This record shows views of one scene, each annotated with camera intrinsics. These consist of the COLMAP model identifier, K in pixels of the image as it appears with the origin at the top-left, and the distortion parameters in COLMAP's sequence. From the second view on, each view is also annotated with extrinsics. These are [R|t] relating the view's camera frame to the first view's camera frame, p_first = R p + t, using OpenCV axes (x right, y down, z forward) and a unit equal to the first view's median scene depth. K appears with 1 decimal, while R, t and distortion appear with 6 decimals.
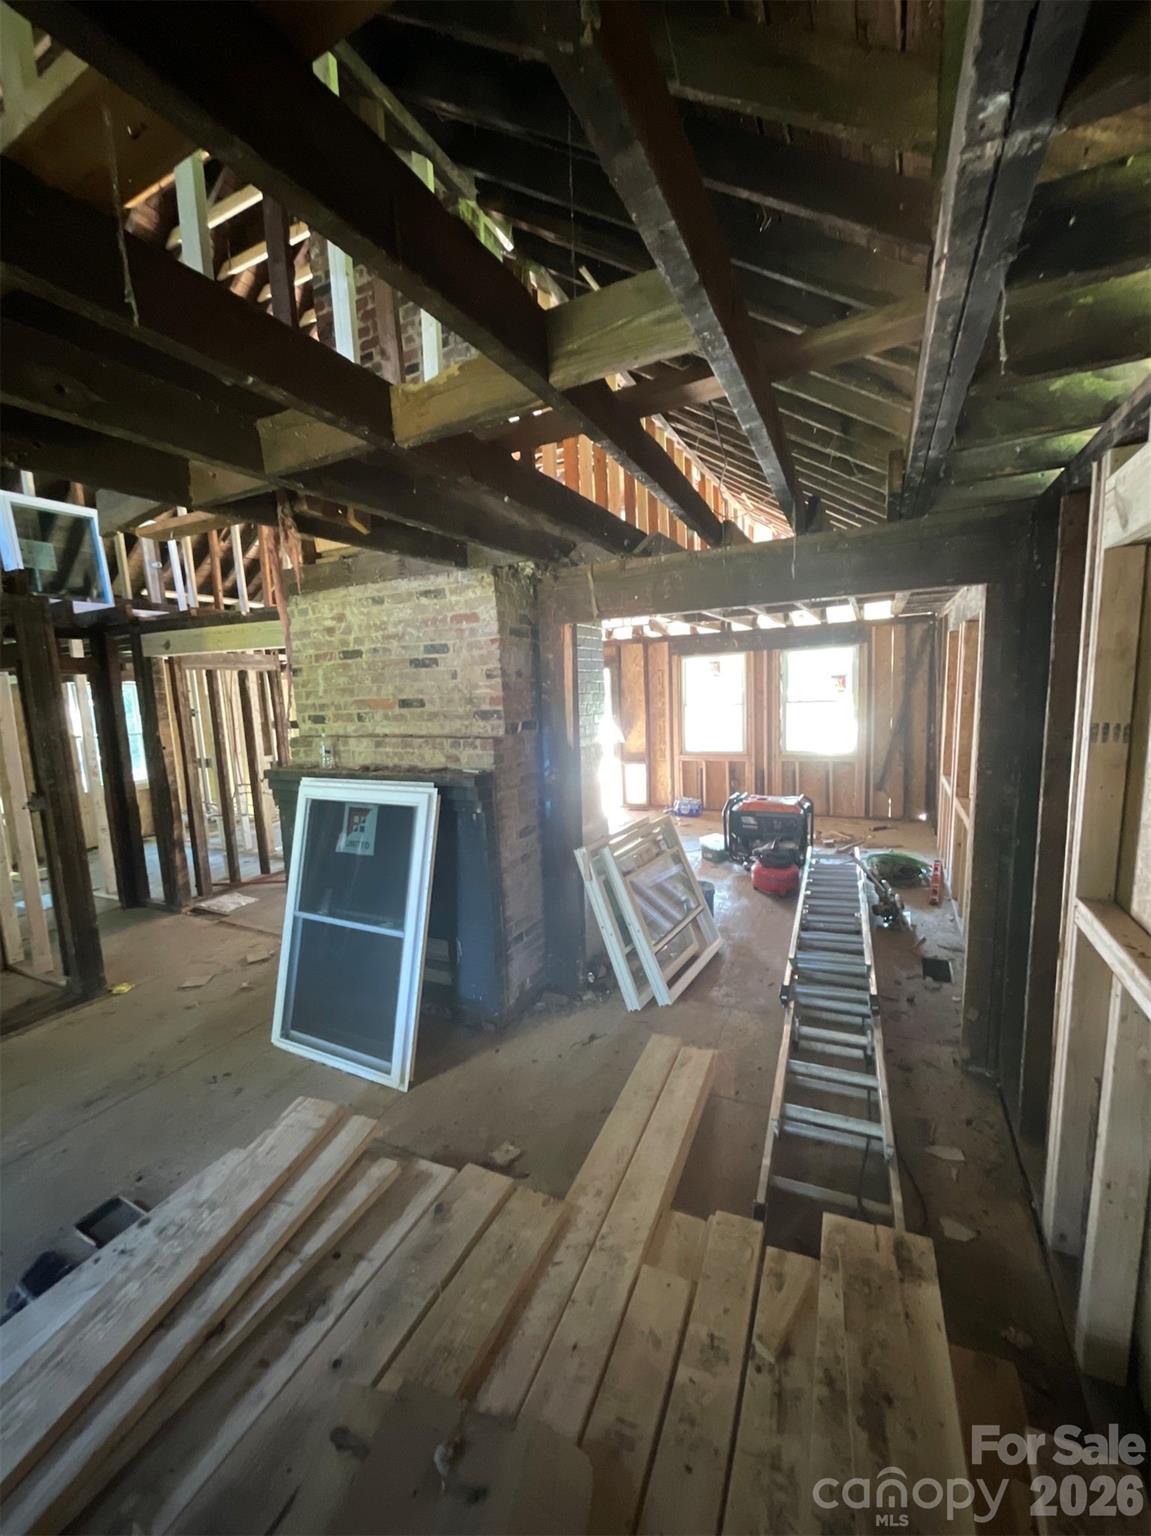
lens RADIAL K [[621.4, 0, 577.7], [0, 621.4, 769.2], [0, 0, 1]] dist [-0.001928, 0.000580]
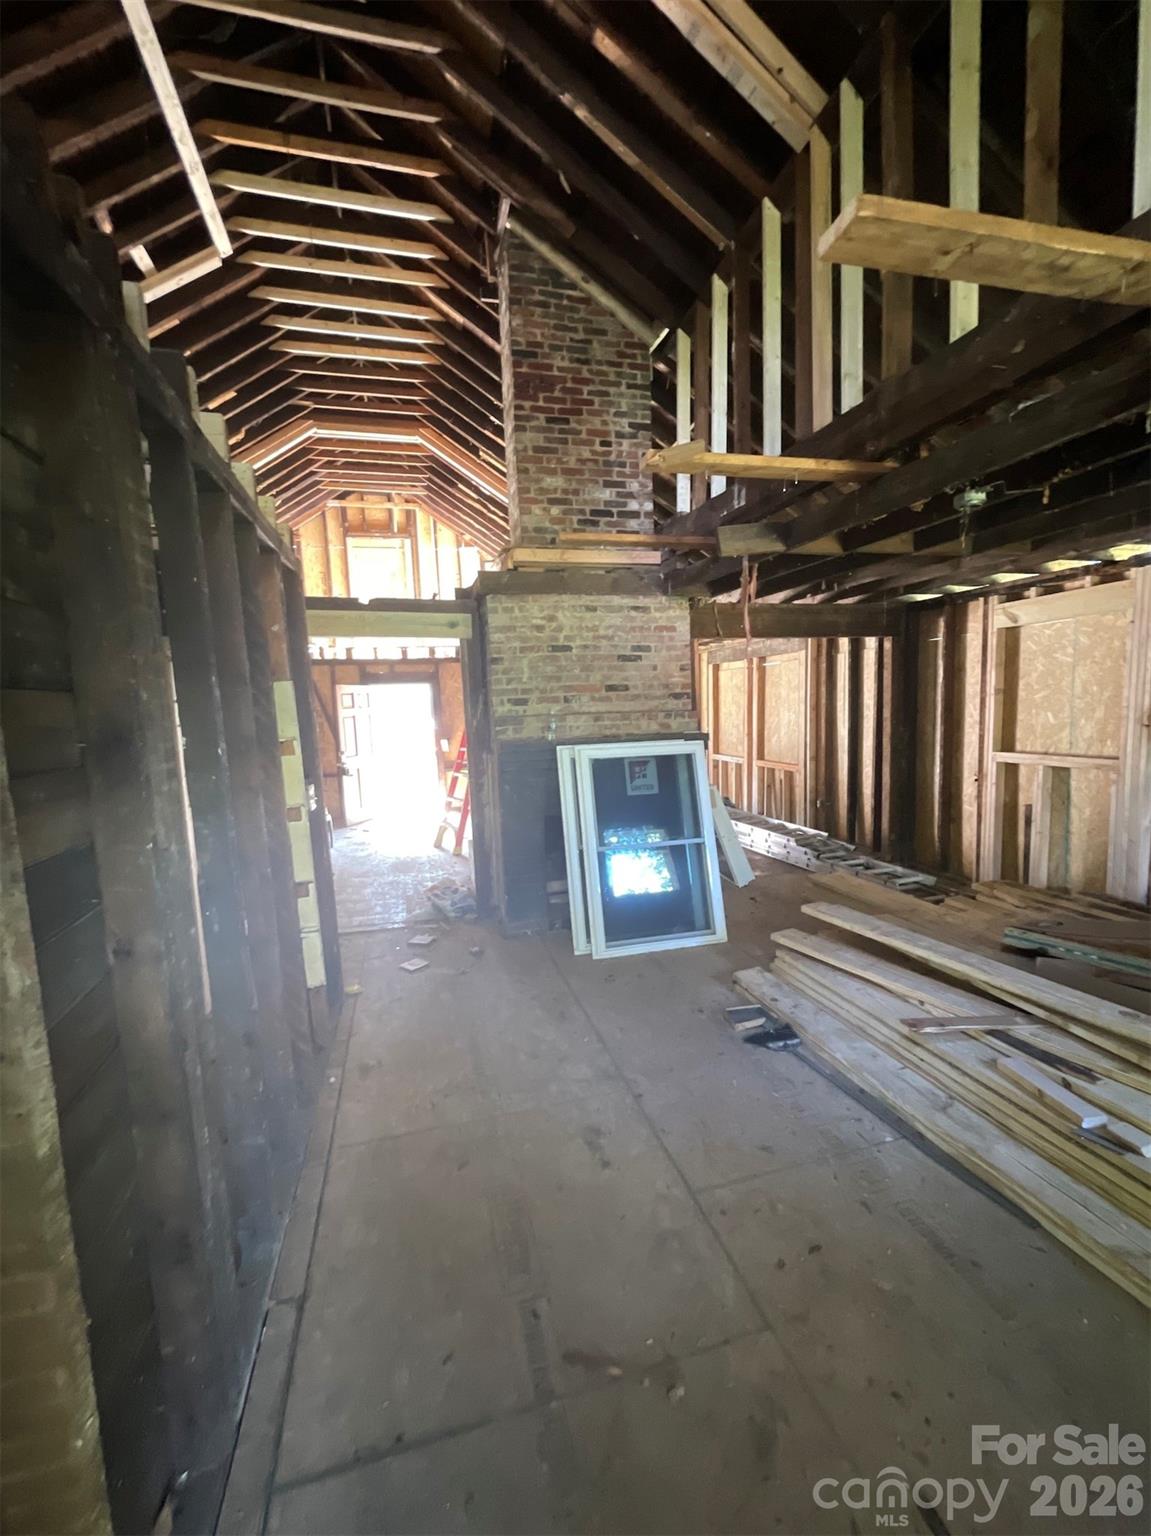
lens RADIAL K [[621.4, 0, 577.7], [0, 621.4, 769.2], [0, 0, 1]] dist [-0.001928, 0.000580]
pose [[0.754278, -0.053688, 0.654357, -1.214502], [0.091850, 0.995479, -0.024200, 0.091937], [-0.650099, 0.078356, 0.755799, 0.061944]]
